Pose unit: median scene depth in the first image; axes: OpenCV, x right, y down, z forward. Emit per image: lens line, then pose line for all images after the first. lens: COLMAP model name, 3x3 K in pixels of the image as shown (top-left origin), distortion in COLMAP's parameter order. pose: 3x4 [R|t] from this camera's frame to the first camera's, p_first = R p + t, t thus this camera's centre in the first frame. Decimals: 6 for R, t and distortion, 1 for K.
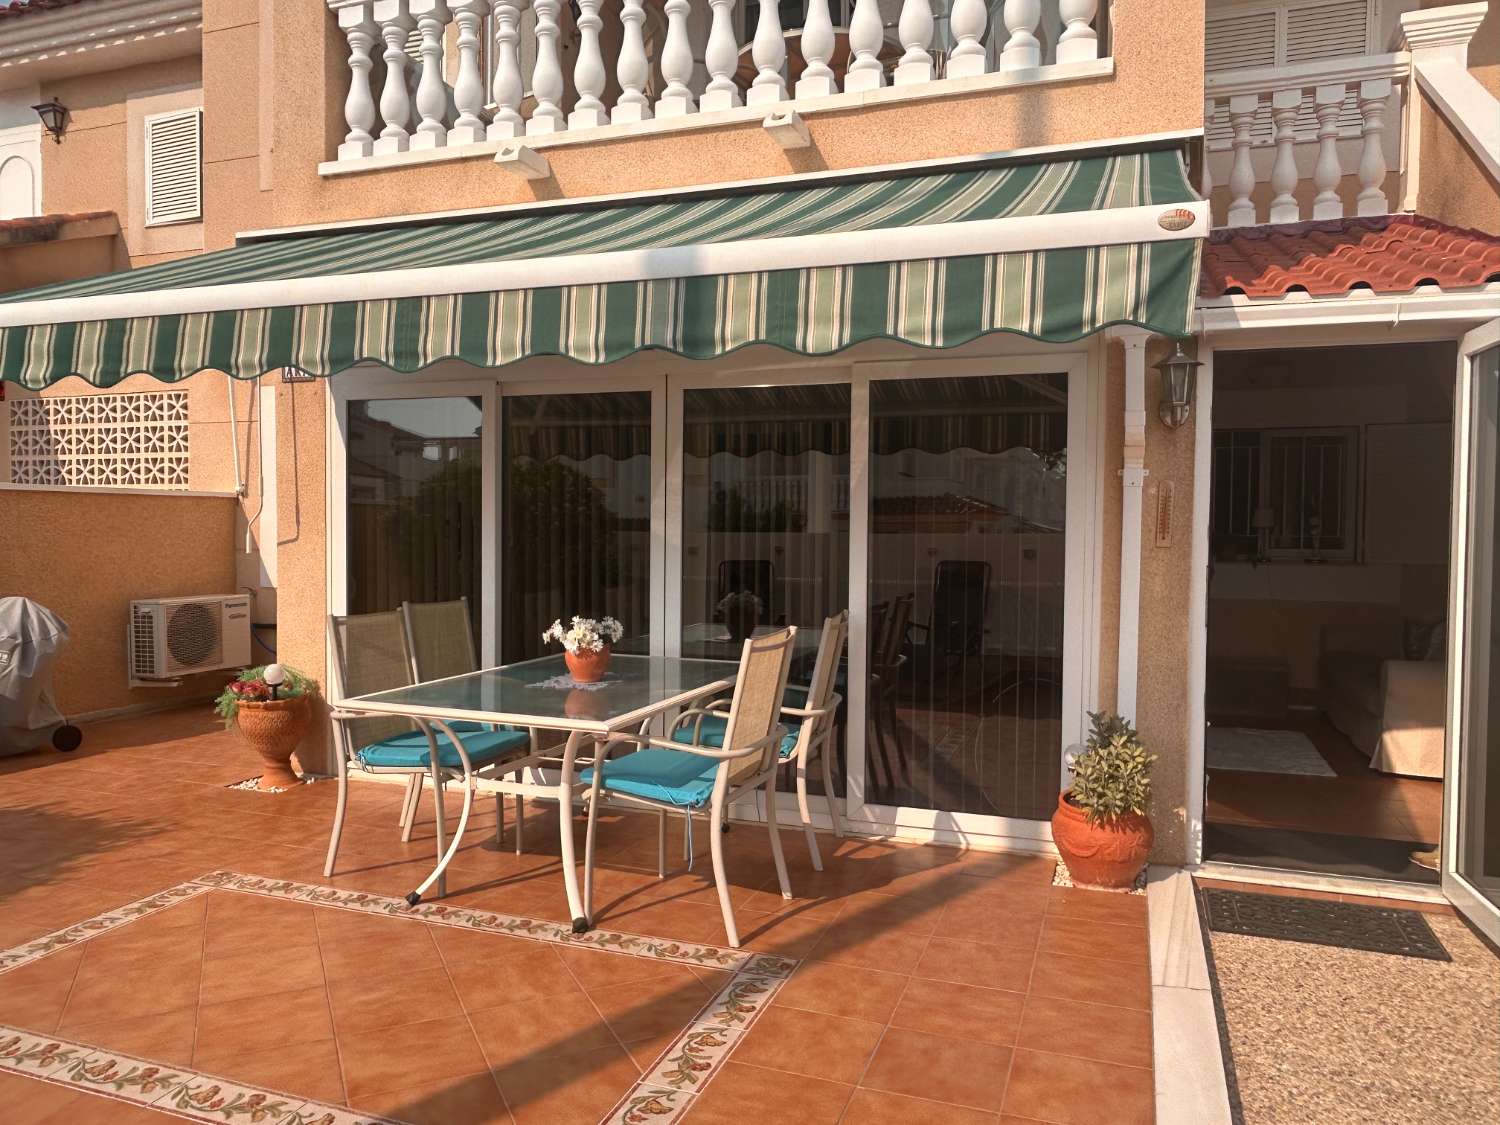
lens RADIAL K [[1069.0, 0, 750.0], [0, 1069.0, 562.5], [0, 0, 1]] dist [0.000502, -0.005448]
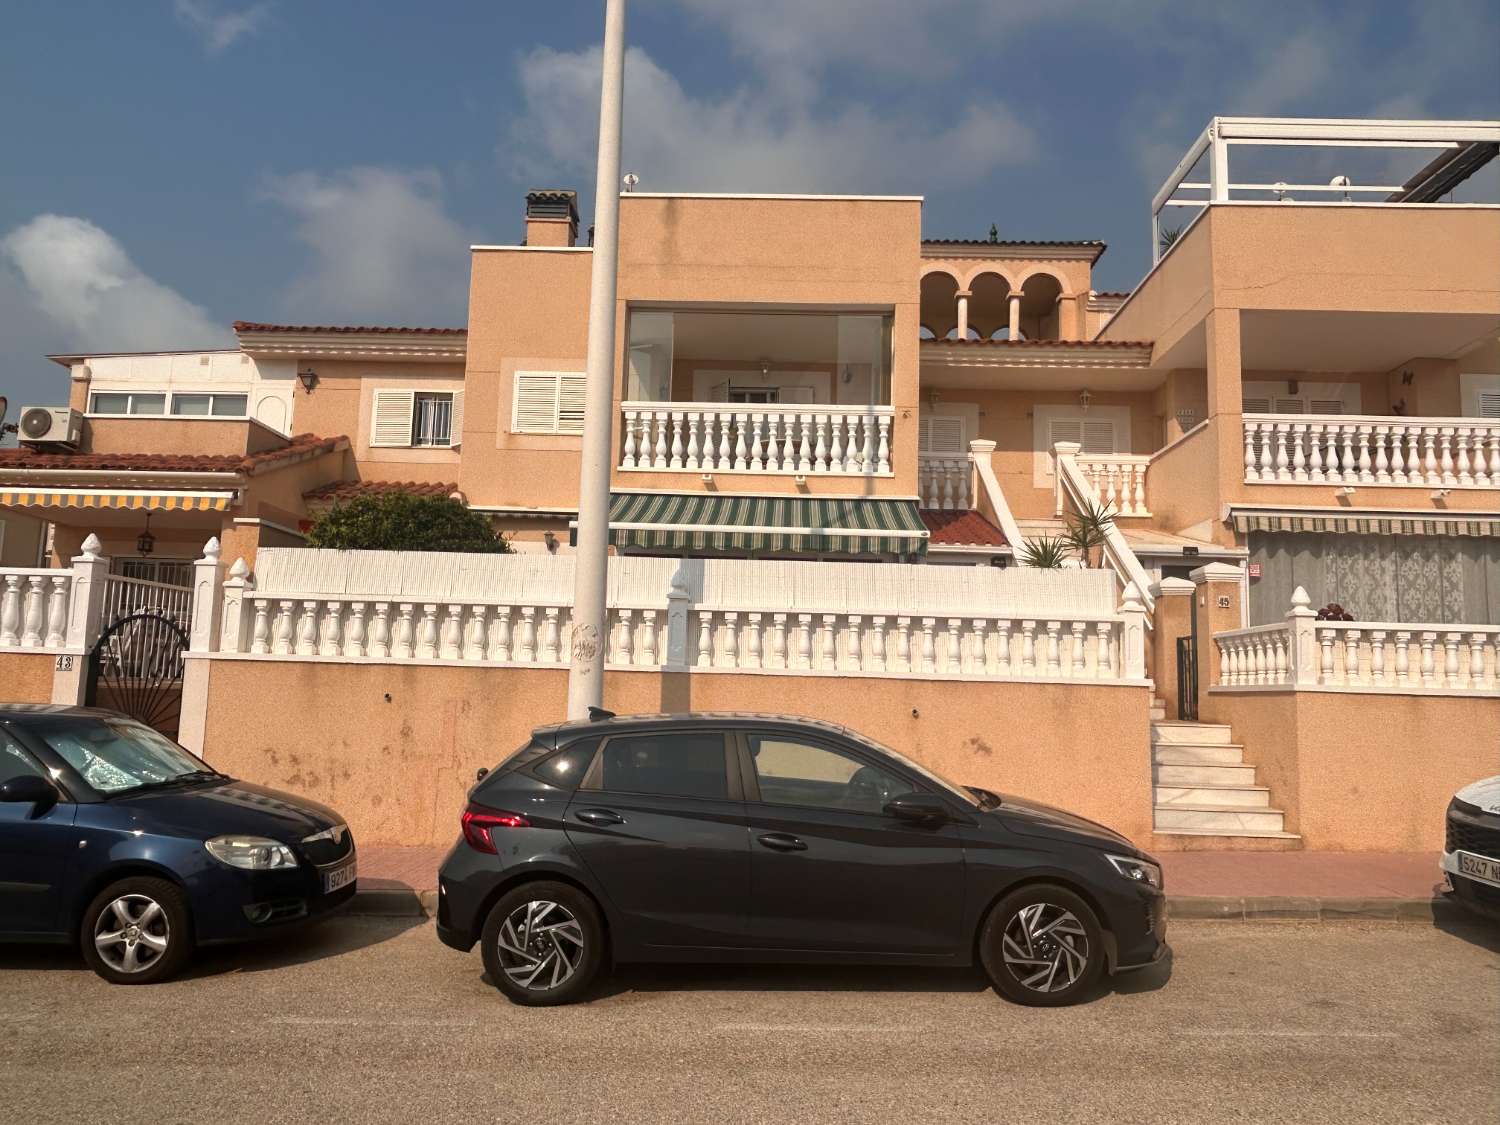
lens RADIAL K [[1069.0, 0, 750.0], [0, 1069.0, 562.5], [0, 0, 1]] dist [0.000502, -0.005448]
pose [[0.951397, 0.059062, 0.302251, -0.782094], [-0.012392, 0.987985, -0.154052, 0.250430], [-0.307718, 0.142819, 0.940698, -1.436828]]
